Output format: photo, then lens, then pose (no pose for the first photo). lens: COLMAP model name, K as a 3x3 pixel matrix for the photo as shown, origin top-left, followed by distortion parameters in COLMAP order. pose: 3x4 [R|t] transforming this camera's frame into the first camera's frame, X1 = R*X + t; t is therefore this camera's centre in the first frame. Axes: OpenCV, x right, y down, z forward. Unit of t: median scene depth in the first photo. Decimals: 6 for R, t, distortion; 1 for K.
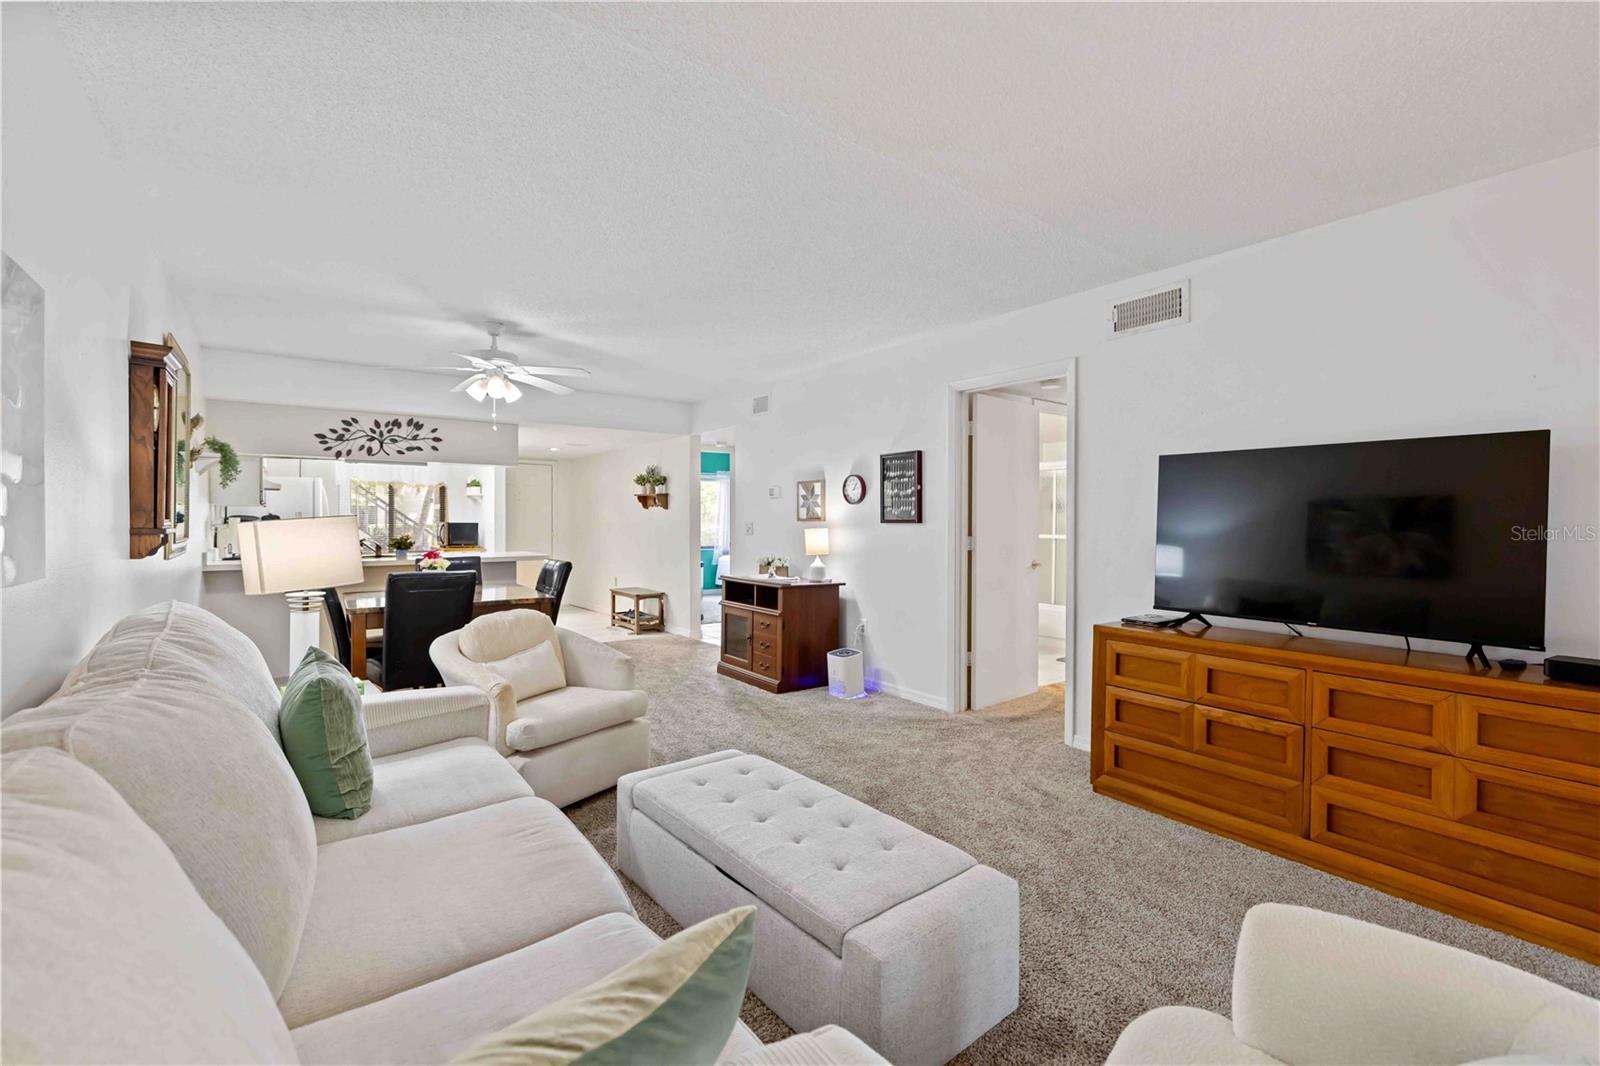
lens RADIAL K [[690.2, 0, 799.3], [0, 690.2, 527.4], [0, 0, 1]] dist [0.000884, 0.000300]
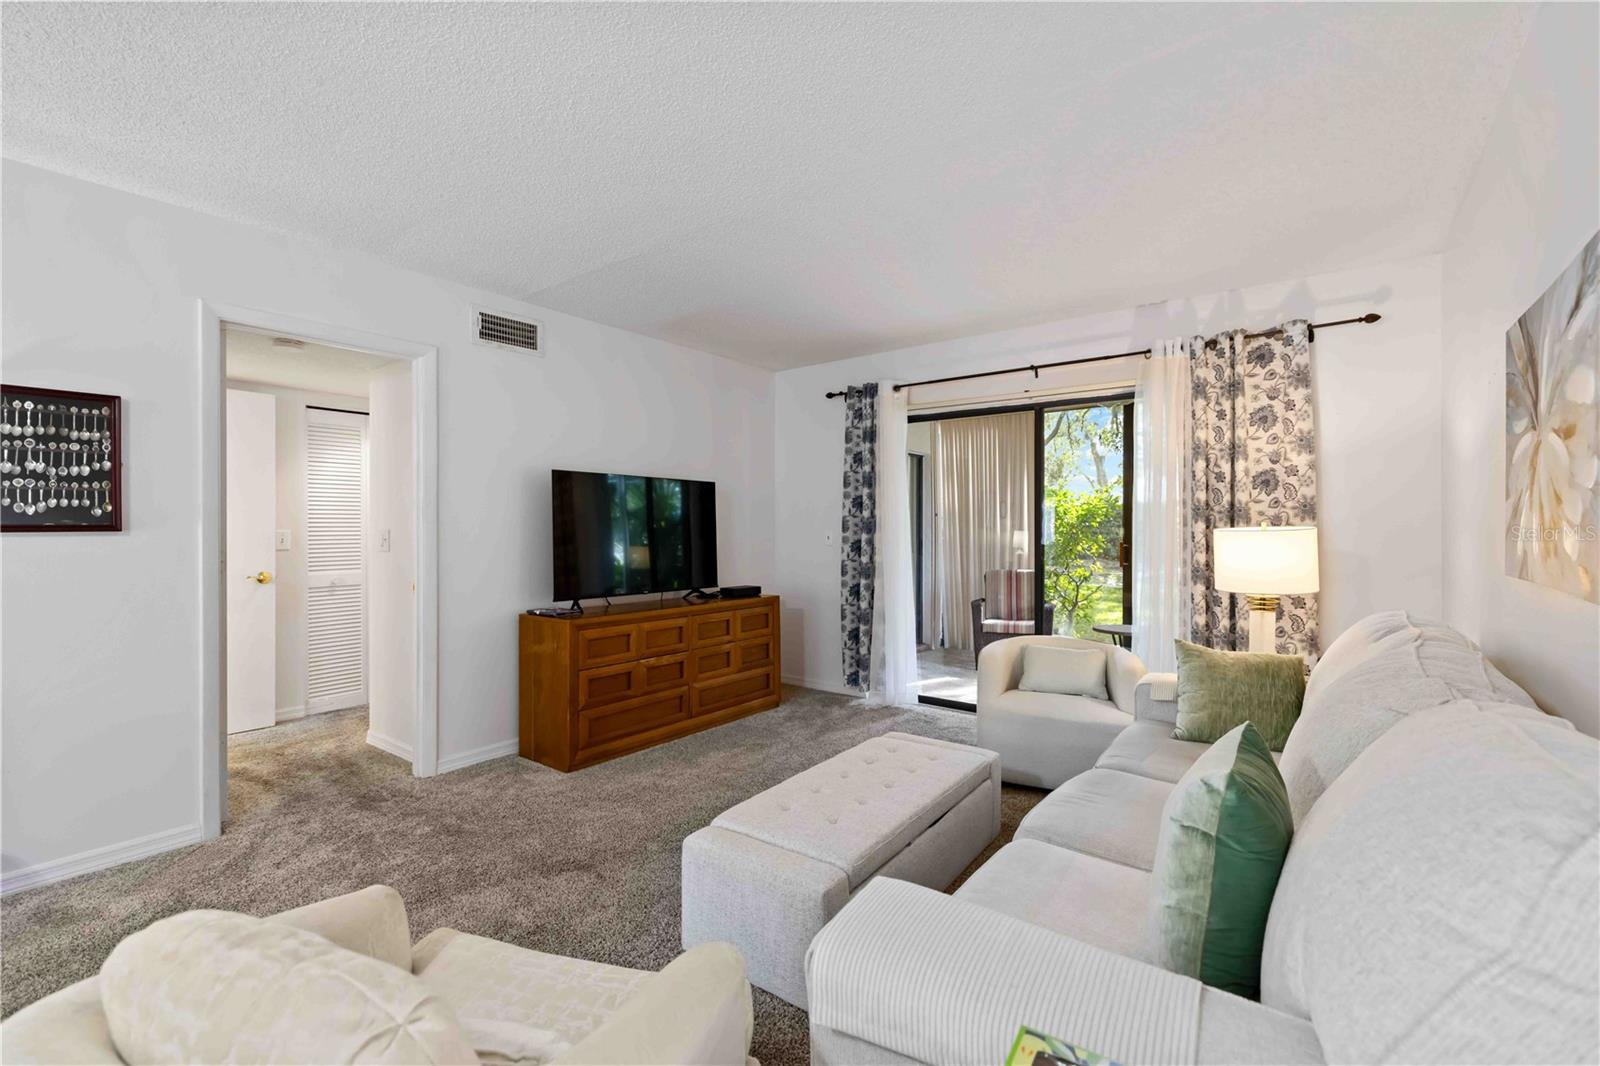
lens RADIAL K [[690.2, 0, 799.3], [0, 690.2, 527.4], [0, 0, 1]] dist [0.000884, 0.000300]
pose [[-0.267638, -0.005602, 0.963503, -0.396890], [0.009438, 0.999920, 0.008435, -0.007125], [-0.963473, 0.011351, -0.267564, 0.511907]]
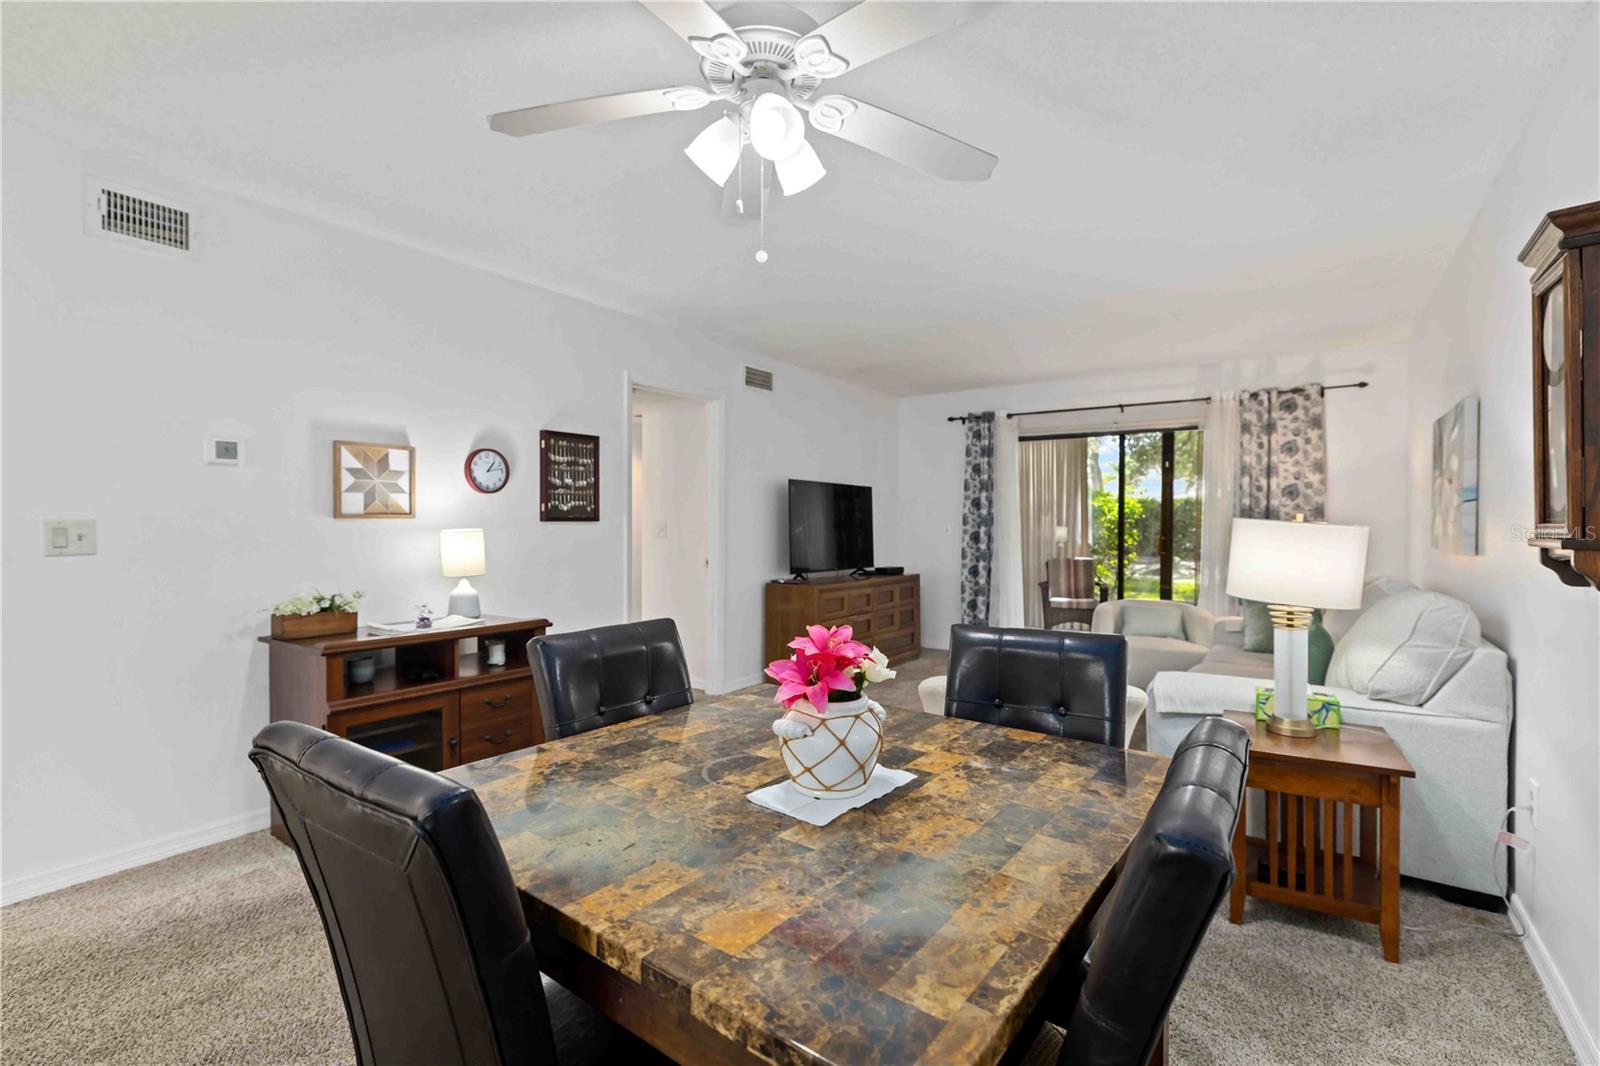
lens RADIAL K [[723.4, 0, 800.0], [0, 723.4, 533.0], [0, 0, 1]] dist [0.000396, 0.000069]
pose [[-0.308251, -0.020235, 0.951090, -0.612578], [0.003501, 0.999743, 0.022404, -0.008920], [-0.951299, 0.010236, -0.308101, 0.840524]]
